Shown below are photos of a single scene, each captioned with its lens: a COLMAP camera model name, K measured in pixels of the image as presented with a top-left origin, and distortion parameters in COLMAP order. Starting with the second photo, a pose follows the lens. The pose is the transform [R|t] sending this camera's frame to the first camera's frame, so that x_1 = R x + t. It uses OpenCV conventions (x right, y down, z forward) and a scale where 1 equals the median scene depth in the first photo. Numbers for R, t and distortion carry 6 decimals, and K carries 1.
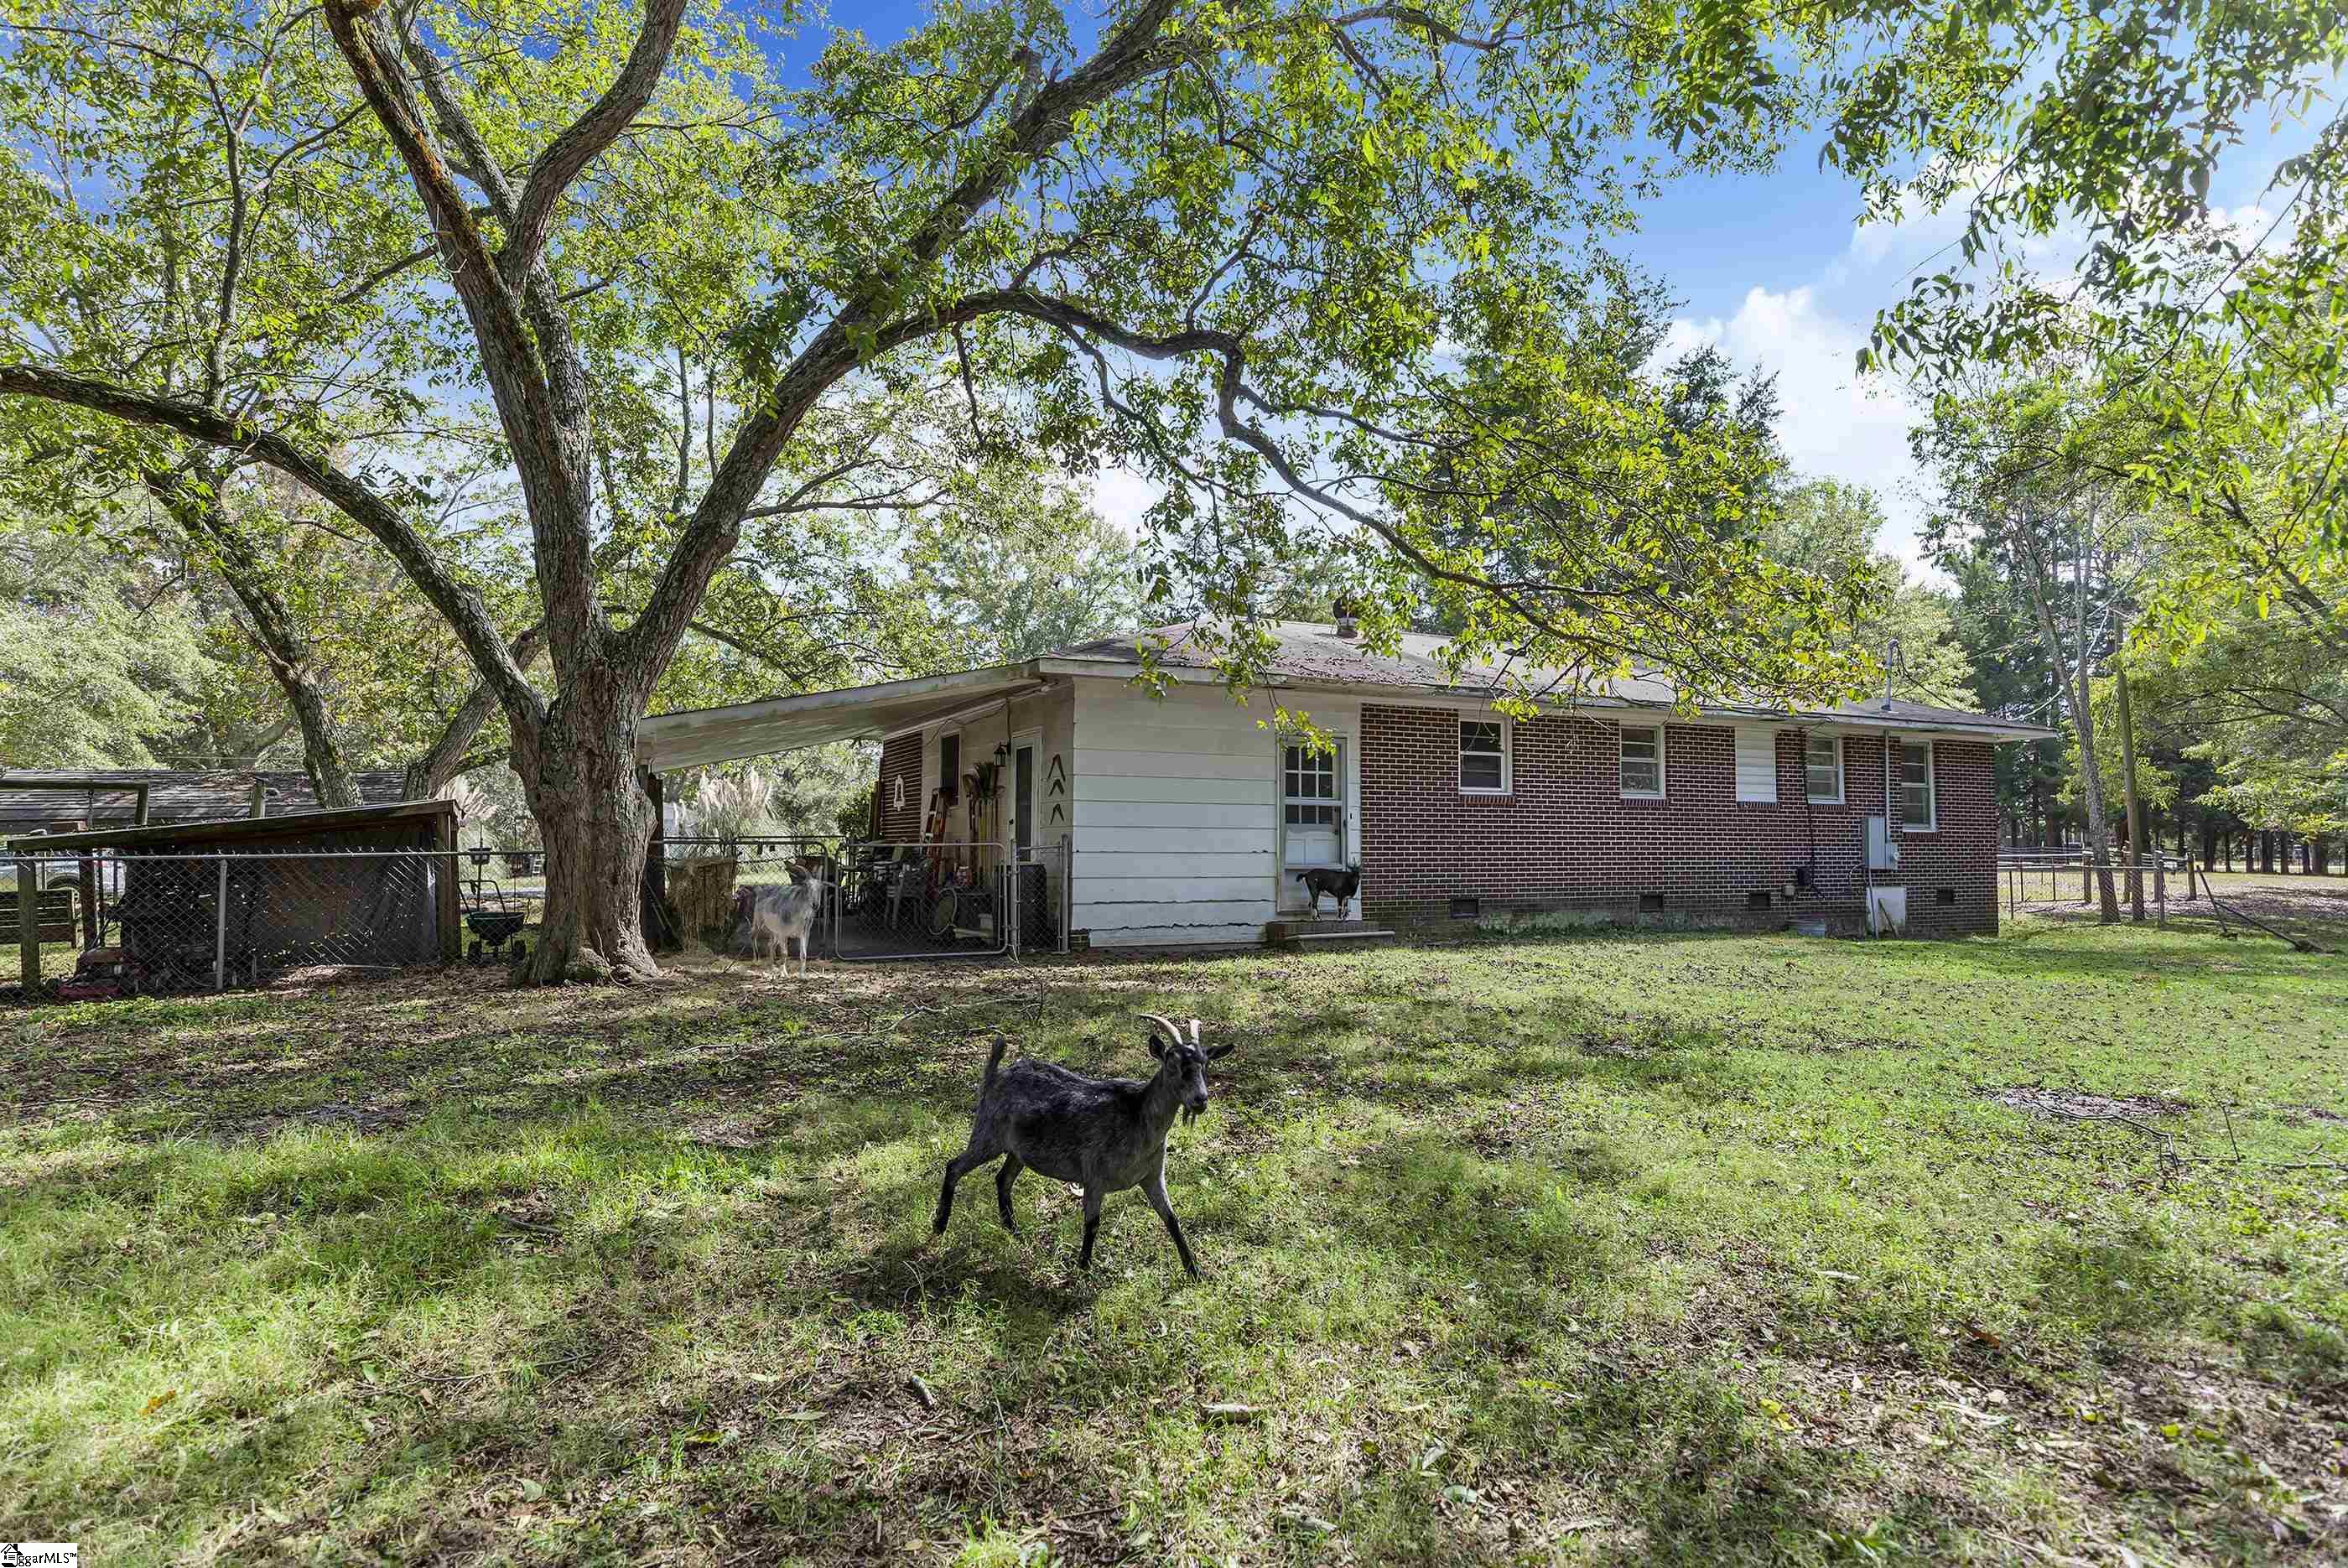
lens RADIAL K [[1349.5, 0, 1174.0], [0, 1349.5, 784.0], [0, 0, 1]] dist [-0.001766, -0.000128]
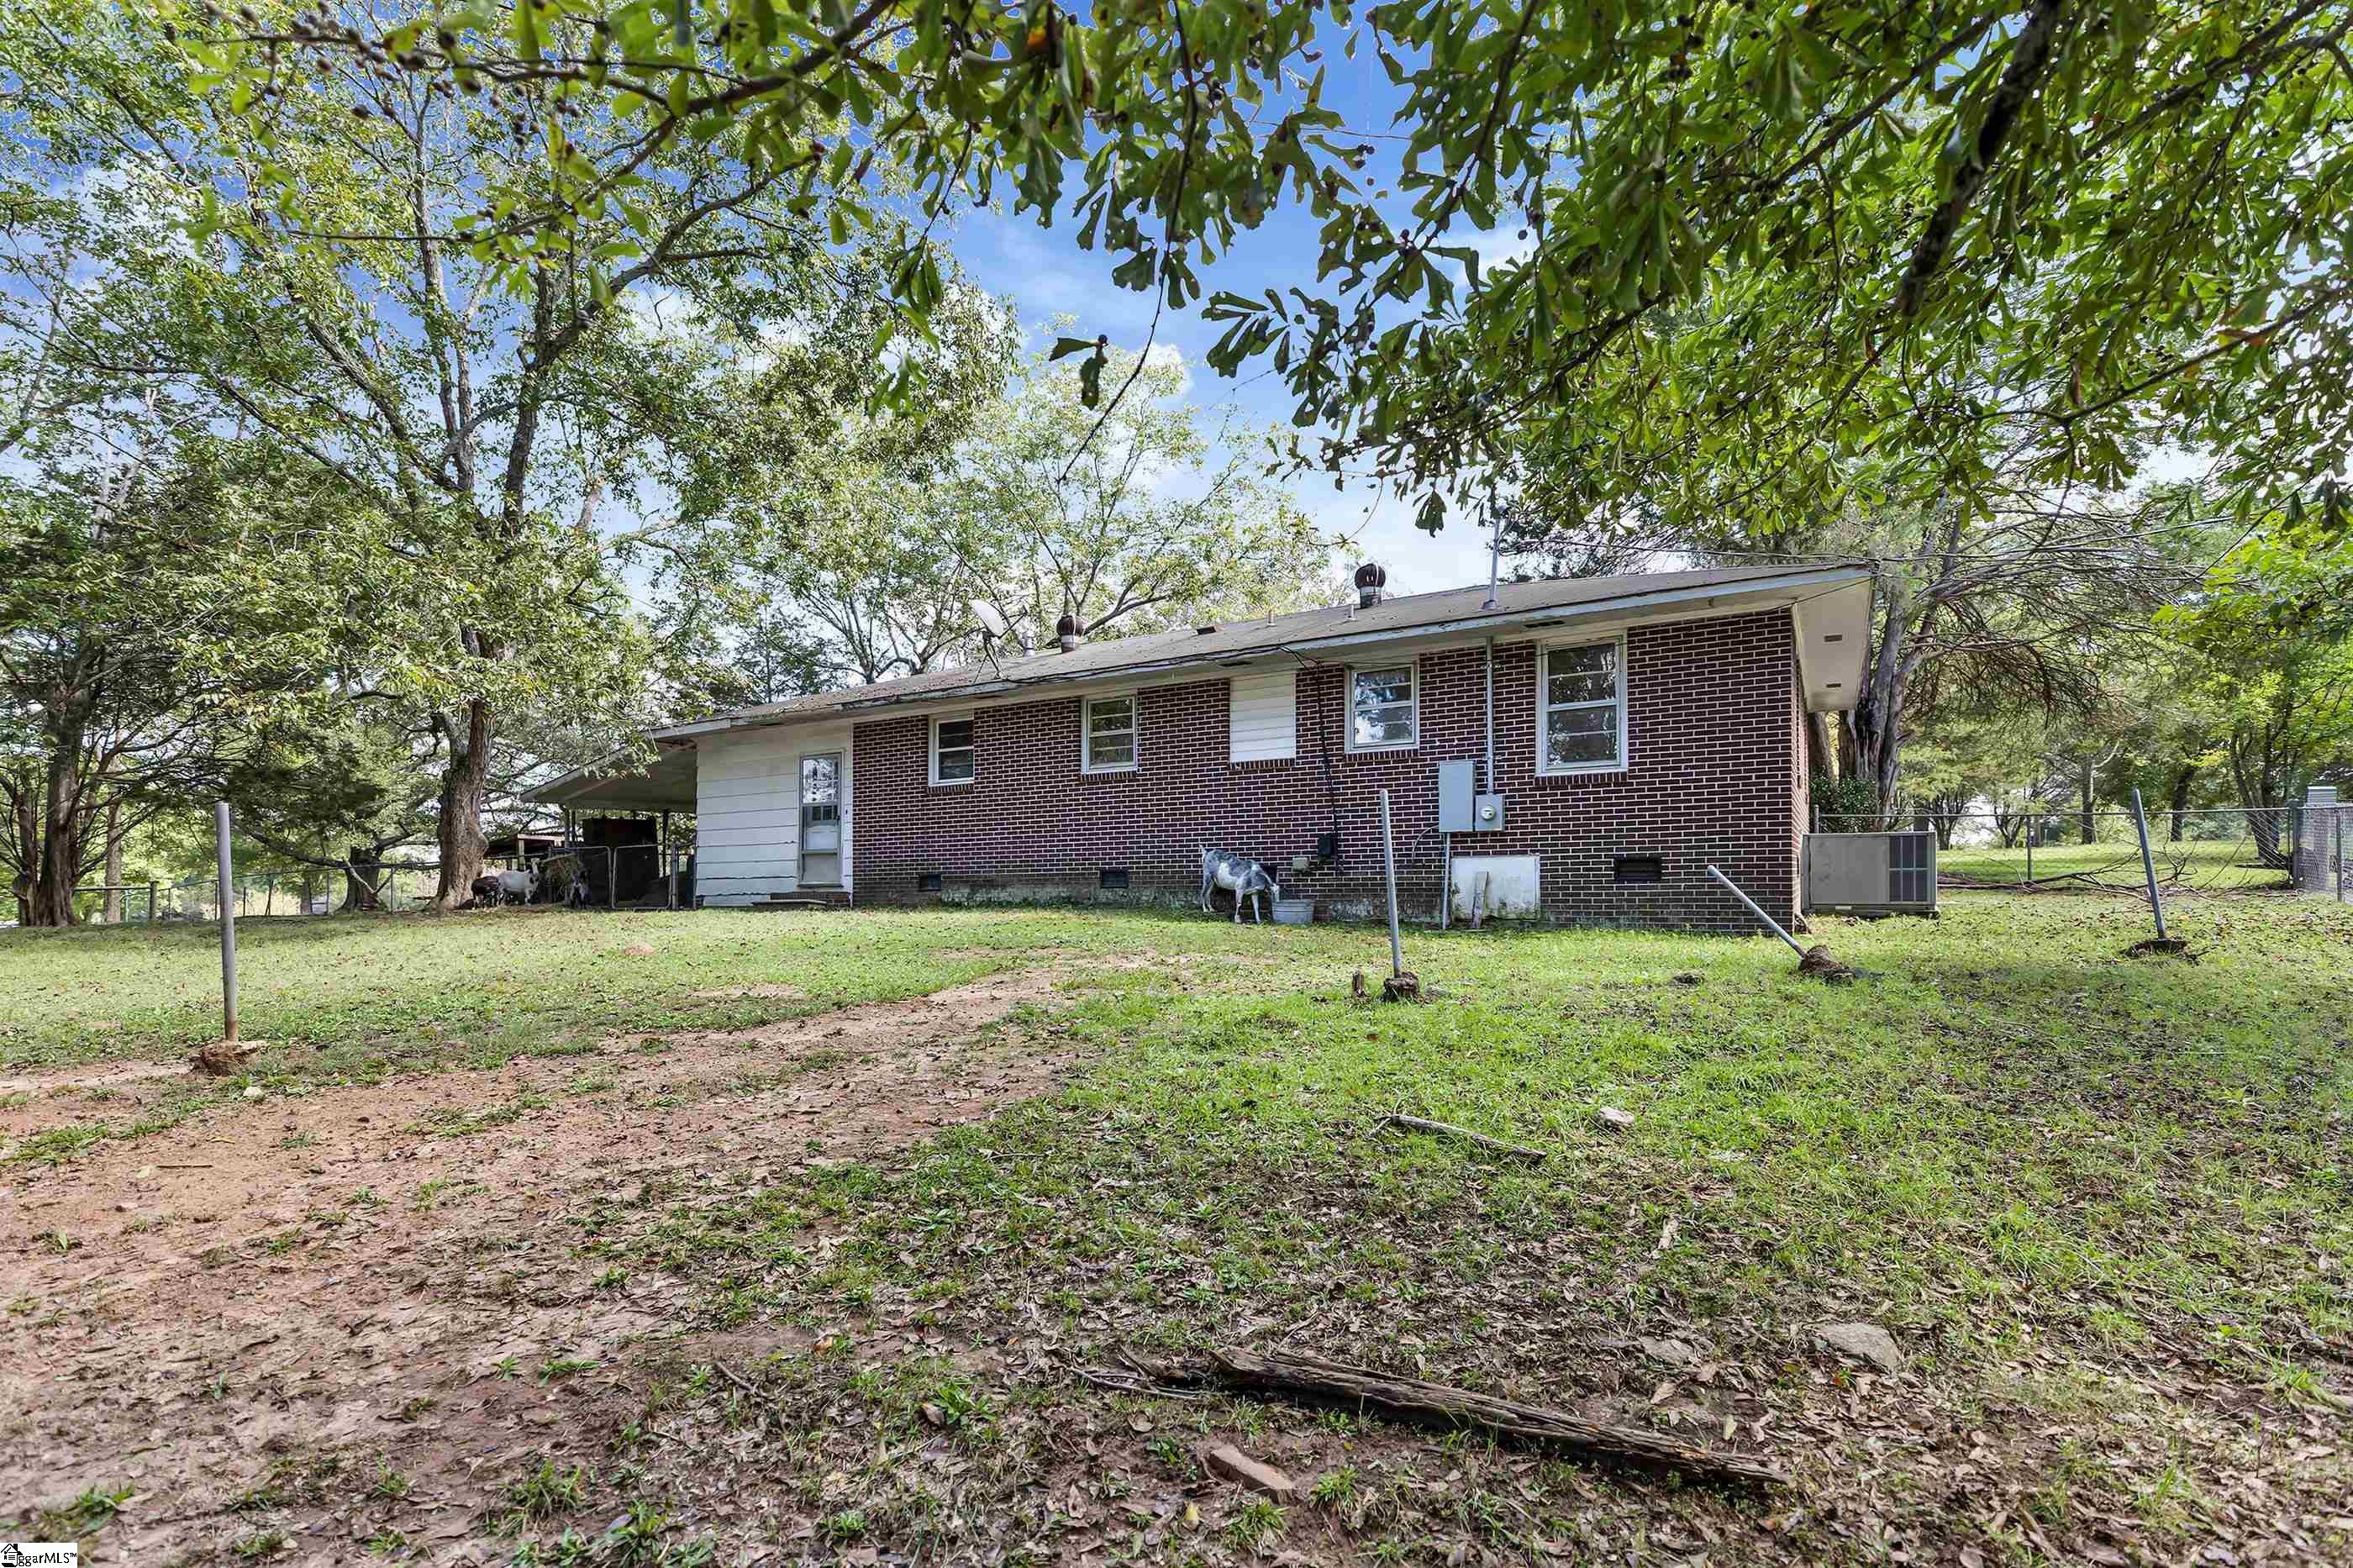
lens RADIAL K [[1040.8, 0, 1176.5], [0, 1040.8, 784.0], [0, 0, 1]] dist [-0.001339, -0.000117]
pose [[0.550144, -0.057703, -0.833074, 1.061668], [0.092507, 0.995681, -0.007876, 0.031919], [0.829930, -0.072732, 0.553106, 0.659915]]
